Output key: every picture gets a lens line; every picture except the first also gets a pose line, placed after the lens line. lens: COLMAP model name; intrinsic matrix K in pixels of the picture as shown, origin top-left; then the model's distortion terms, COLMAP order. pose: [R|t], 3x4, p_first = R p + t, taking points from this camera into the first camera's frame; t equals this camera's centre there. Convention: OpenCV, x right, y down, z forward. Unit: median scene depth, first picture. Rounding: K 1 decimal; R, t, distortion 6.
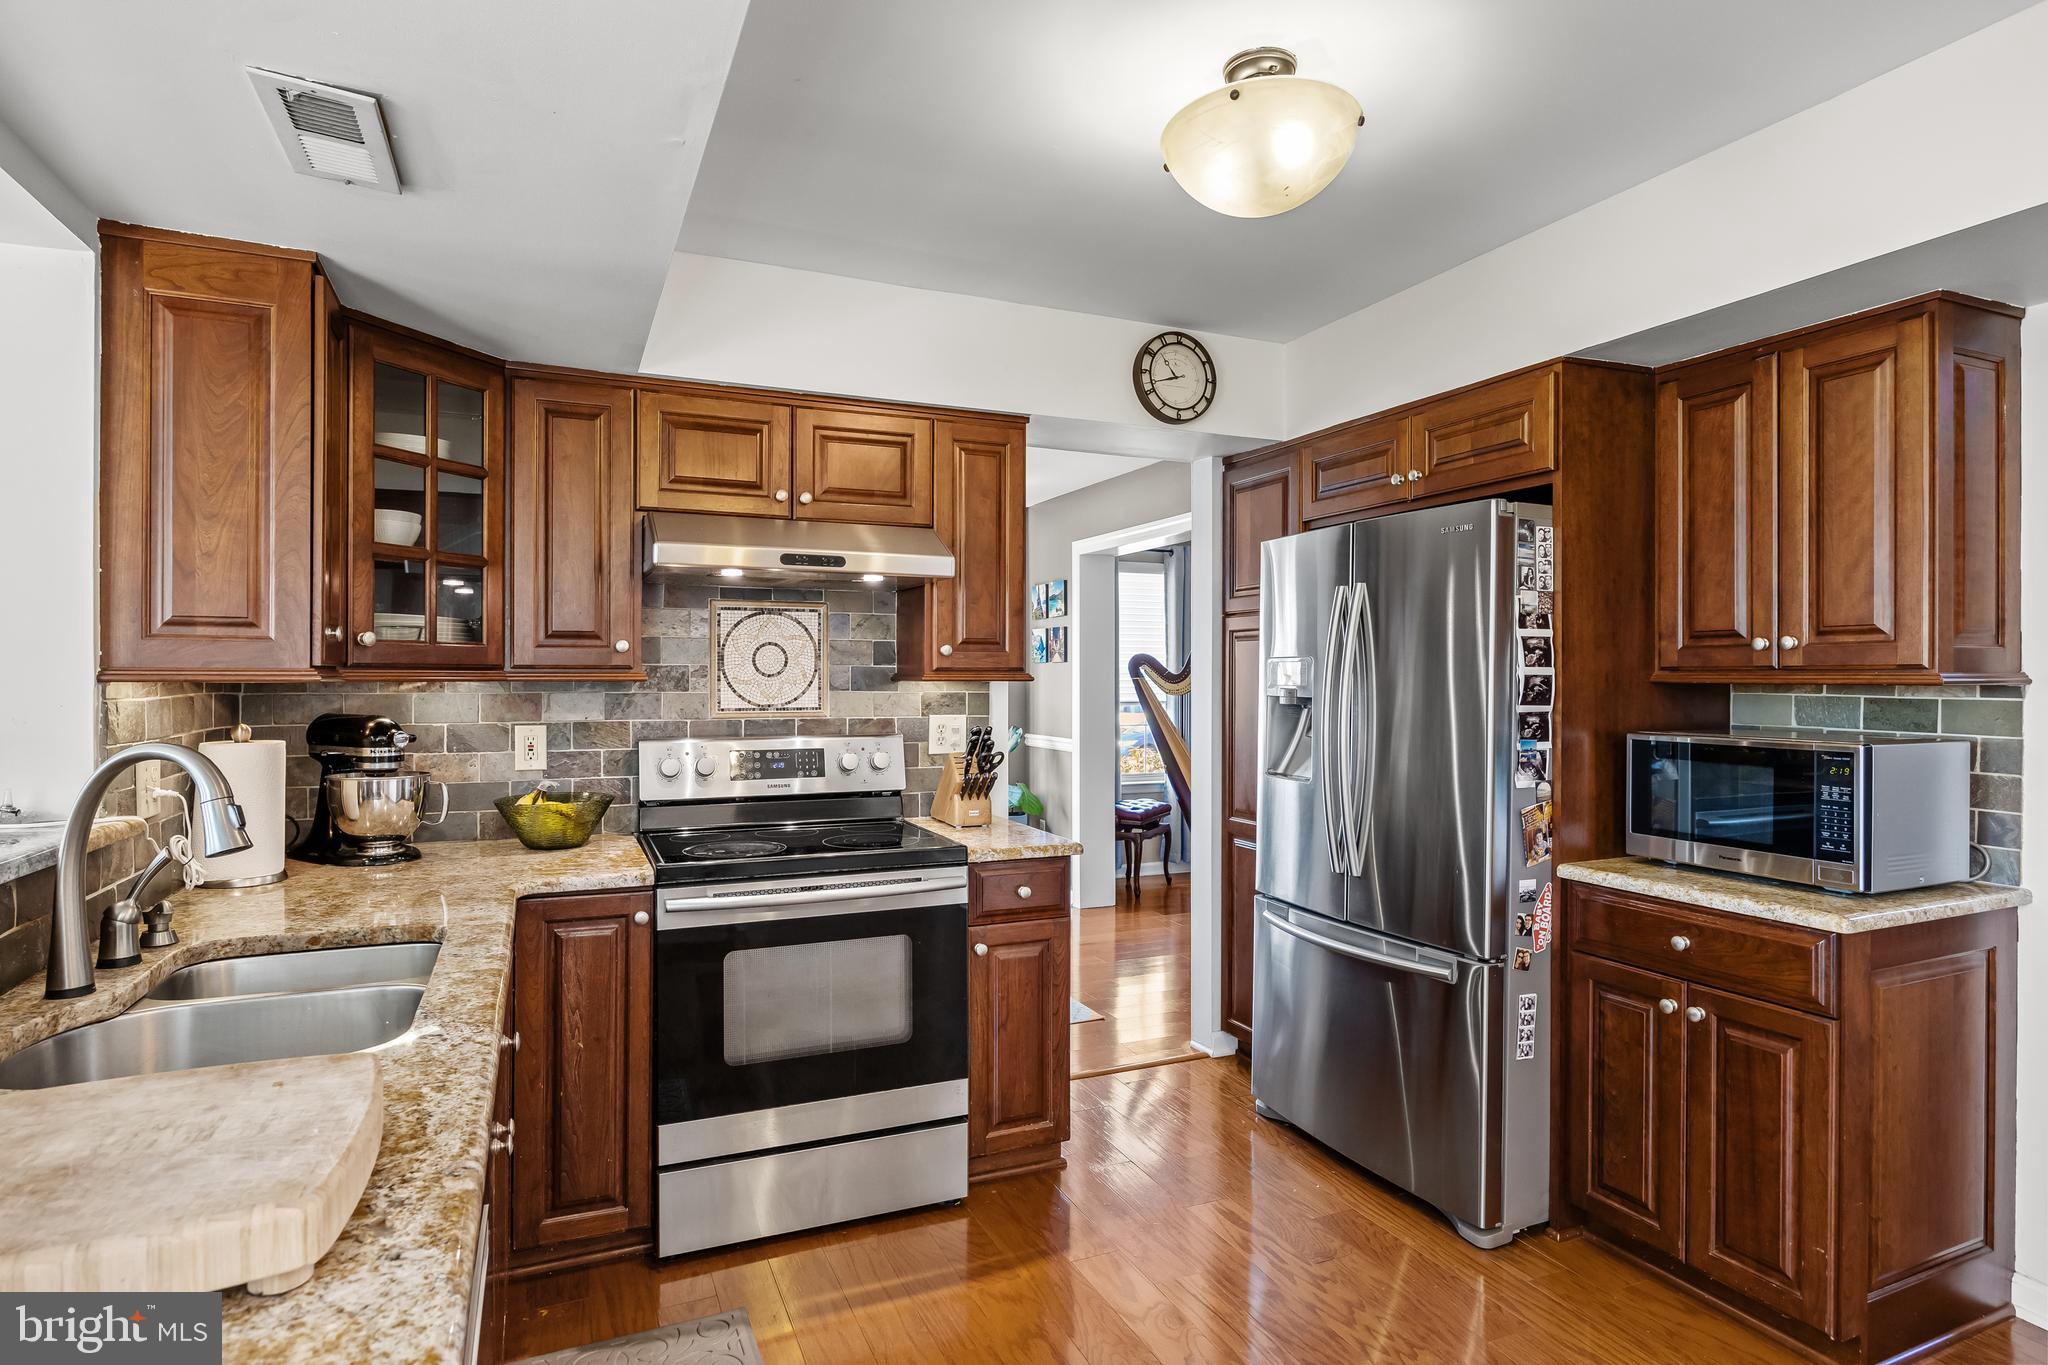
lens RADIAL K [[1097.4, 0, 1030.5], [0, 1097.4, 684.2], [0, 0, 1]] dist [-0.007768, -0.000288]
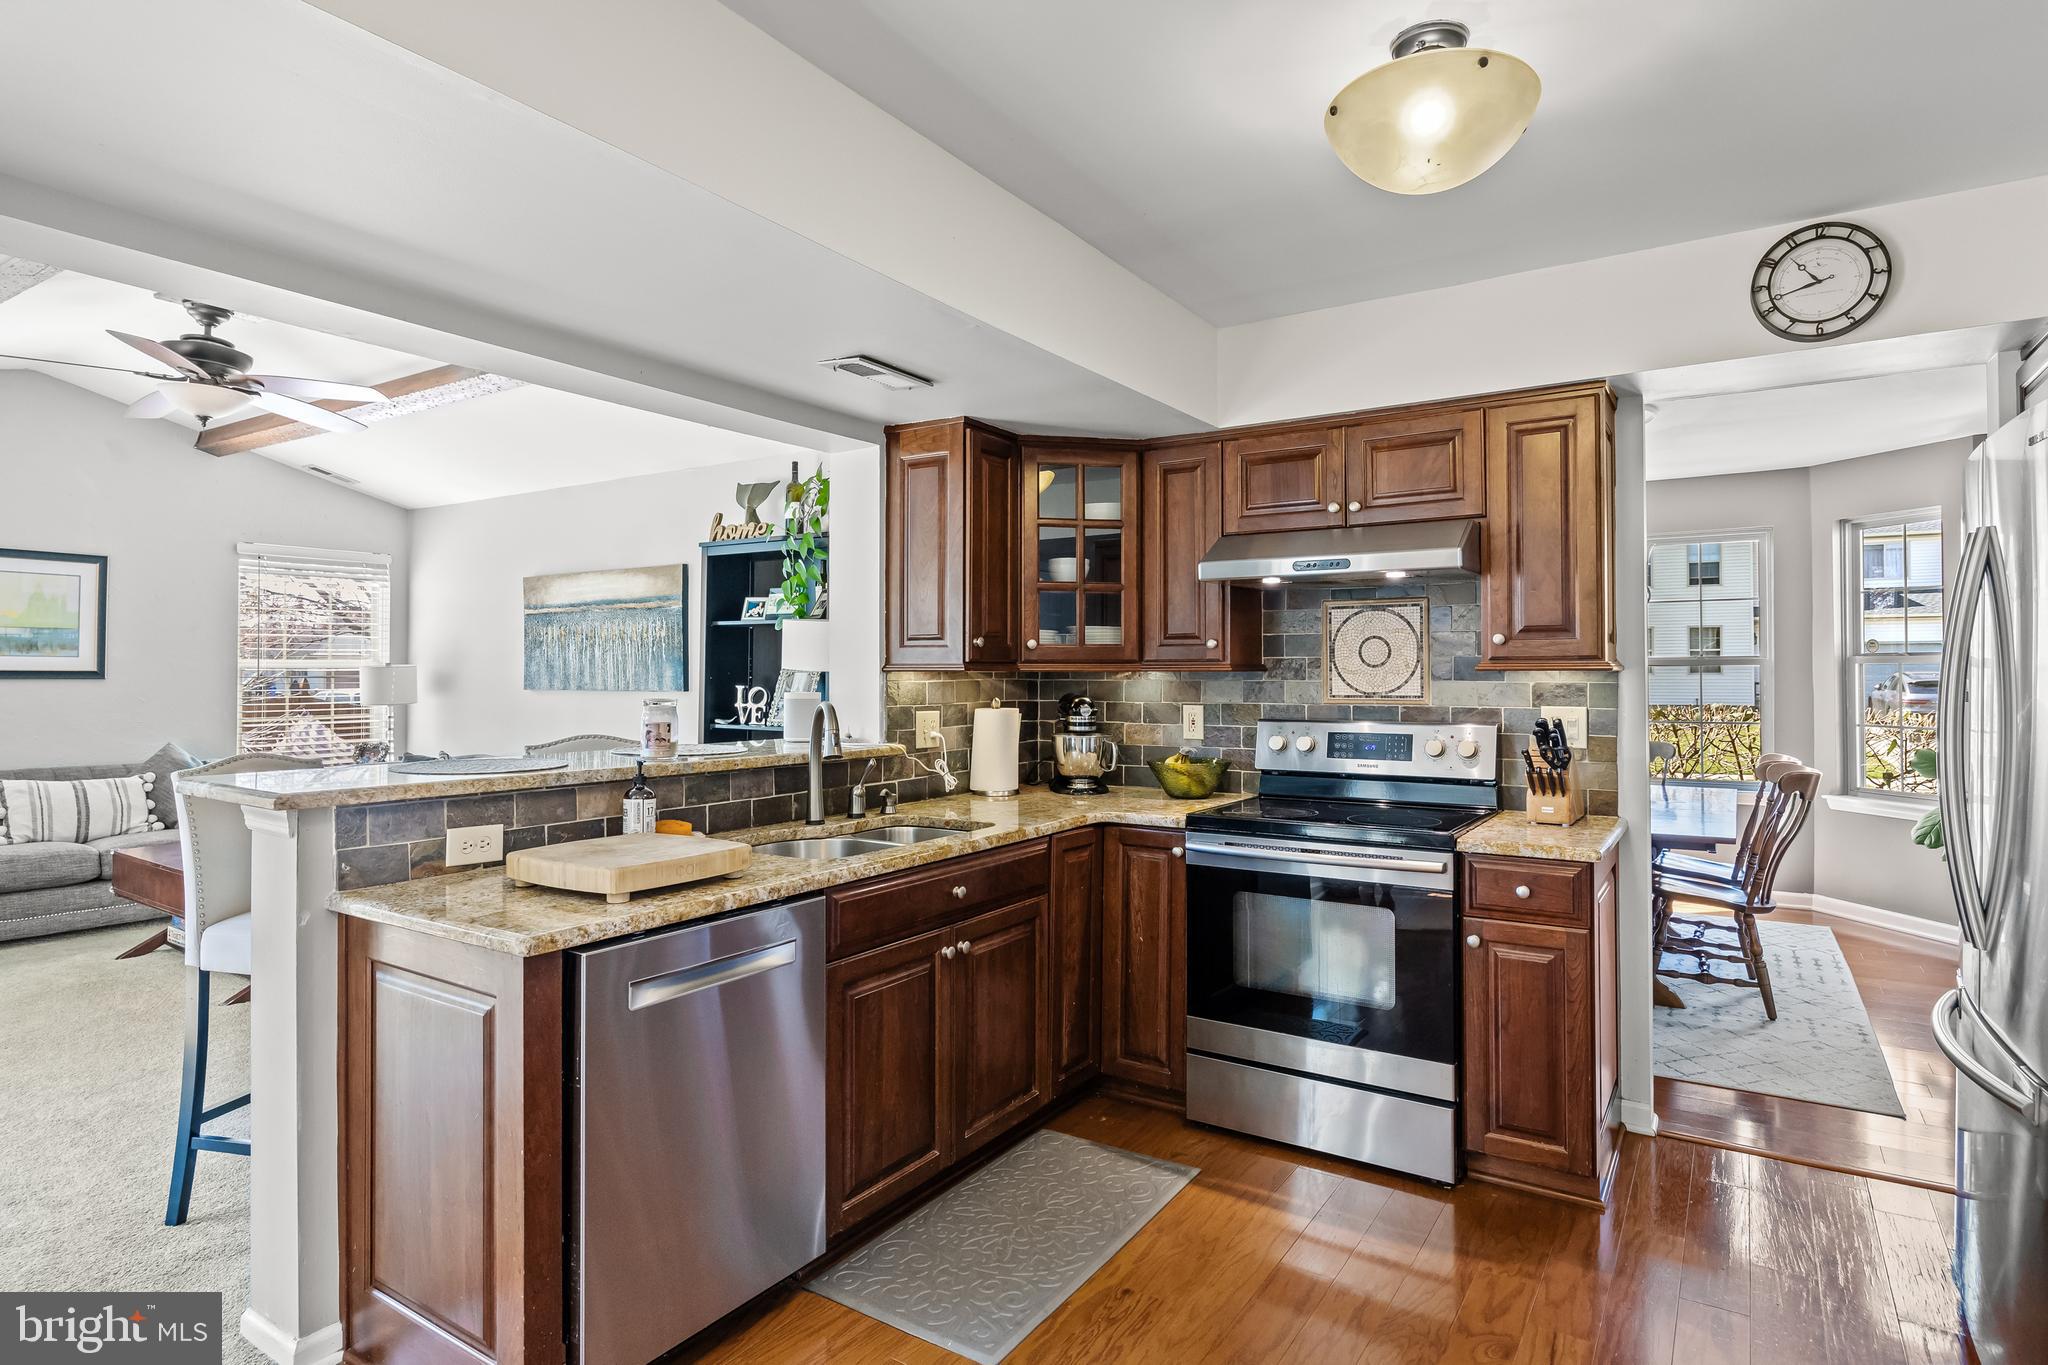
lens RADIAL K [[1097.4, 0, 1025.1], [0, 1097.4, 663.5], [0, 0, 1]] dist [-0.007768, -0.000288]
pose [[0.535493, -0.009105, -0.844490, 0.564334], [-0.001823, 0.999927, -0.011937, 0.003628], [0.844538, 0.007932, 0.535438, 0.123921]]
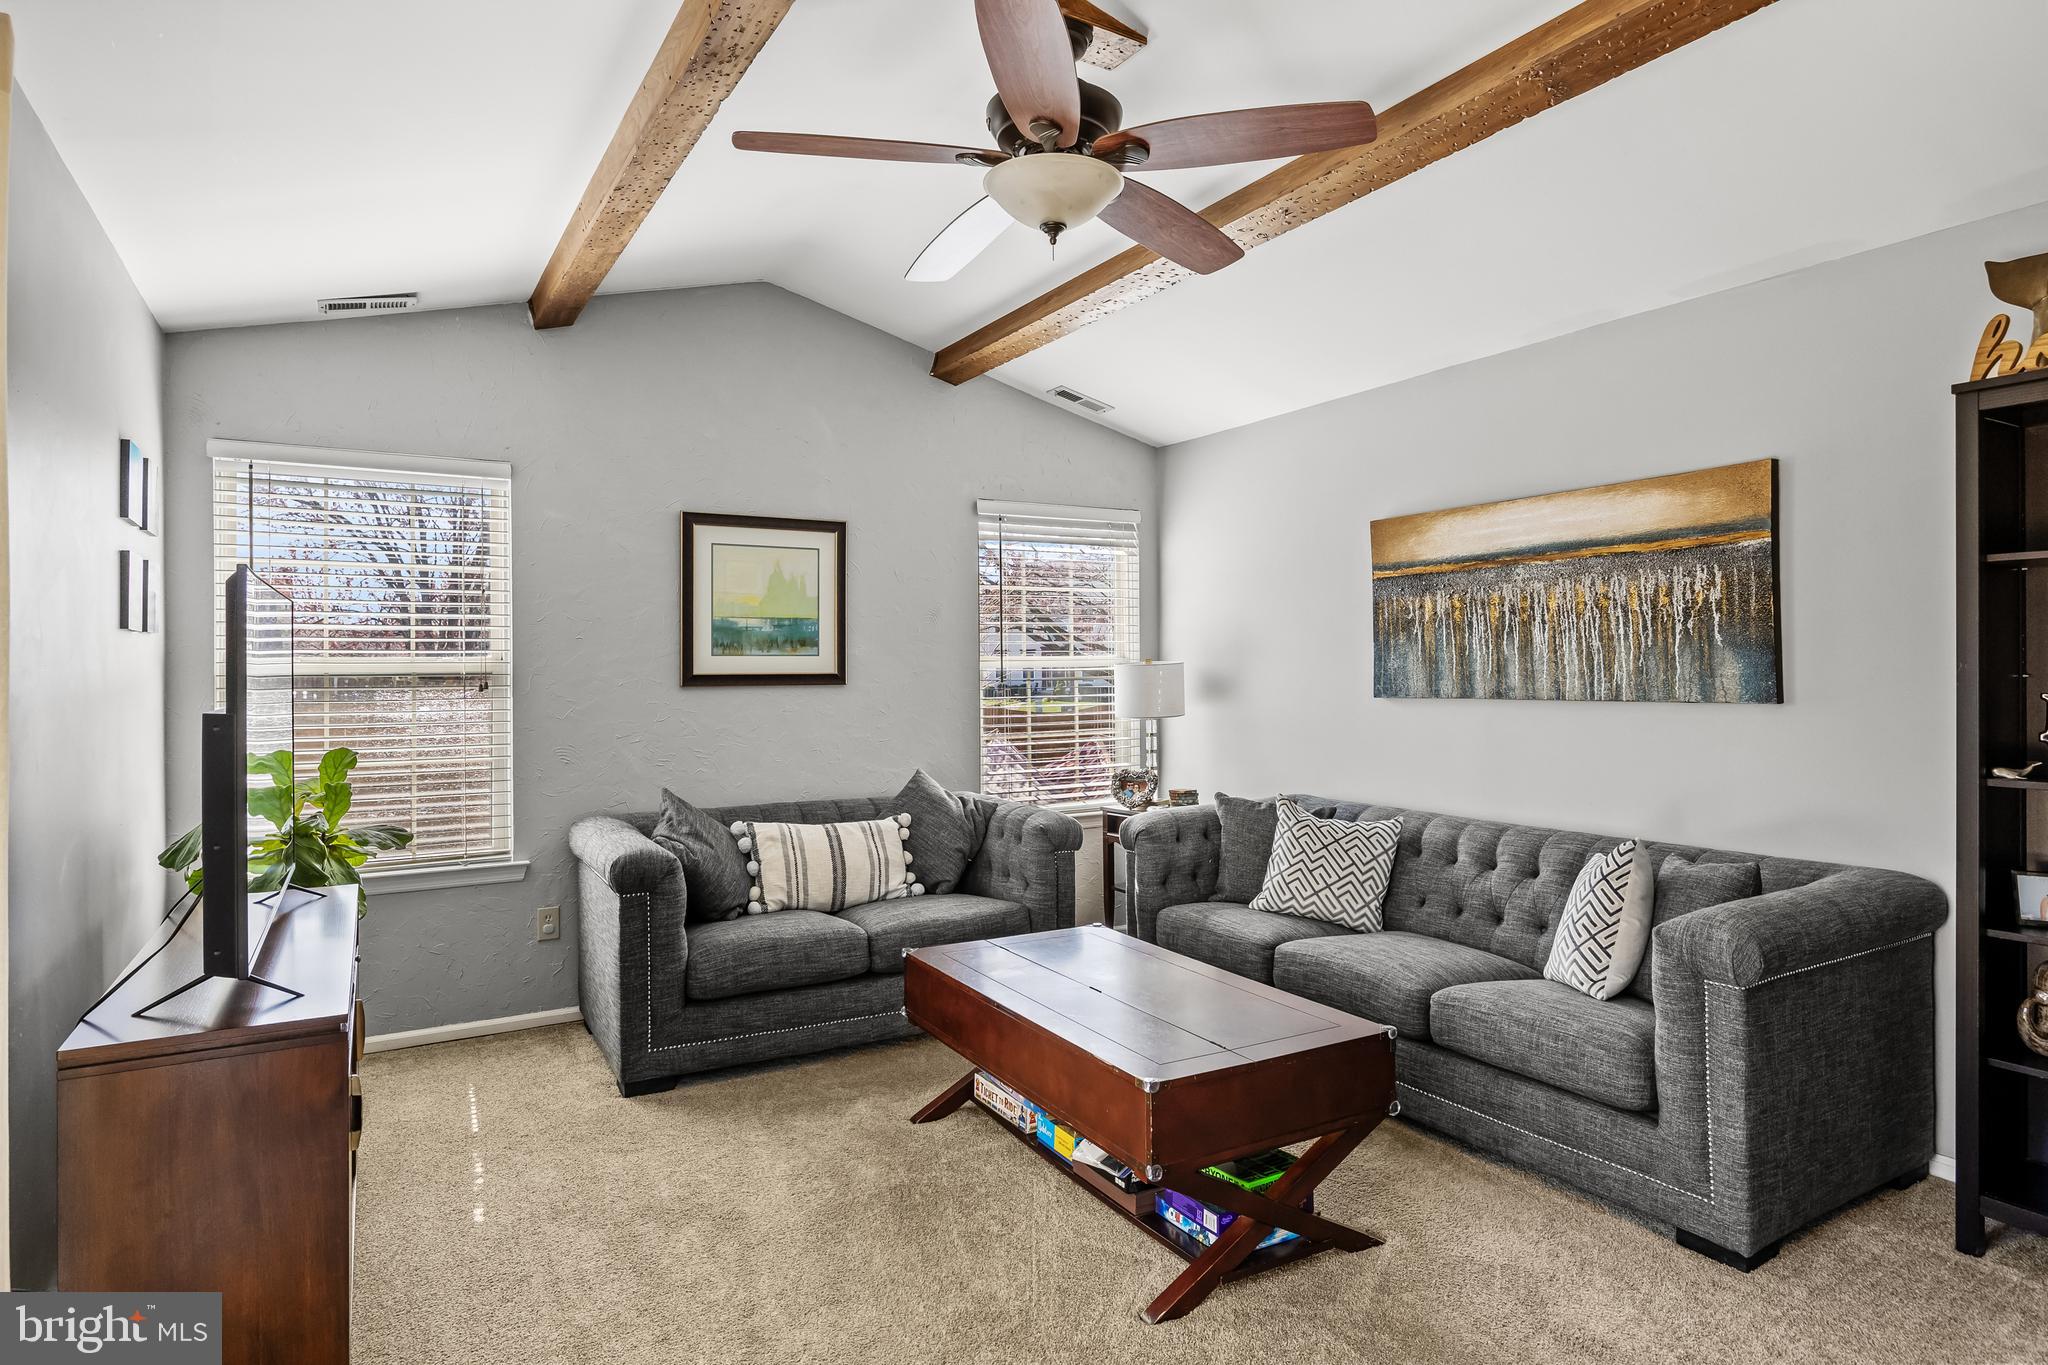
lens RADIAL K [[1161.1, 0, 1026.8], [0, 1161.1, 676.8], [0, 0, 1]] dist [0.000598, -0.000541]
pose [[0.098042, 0.001342, -0.995181, -0.684704], [0.007432, 0.999970, 0.002081, -0.001977], [0.995154, -0.007601, 0.098030, -0.215331]]
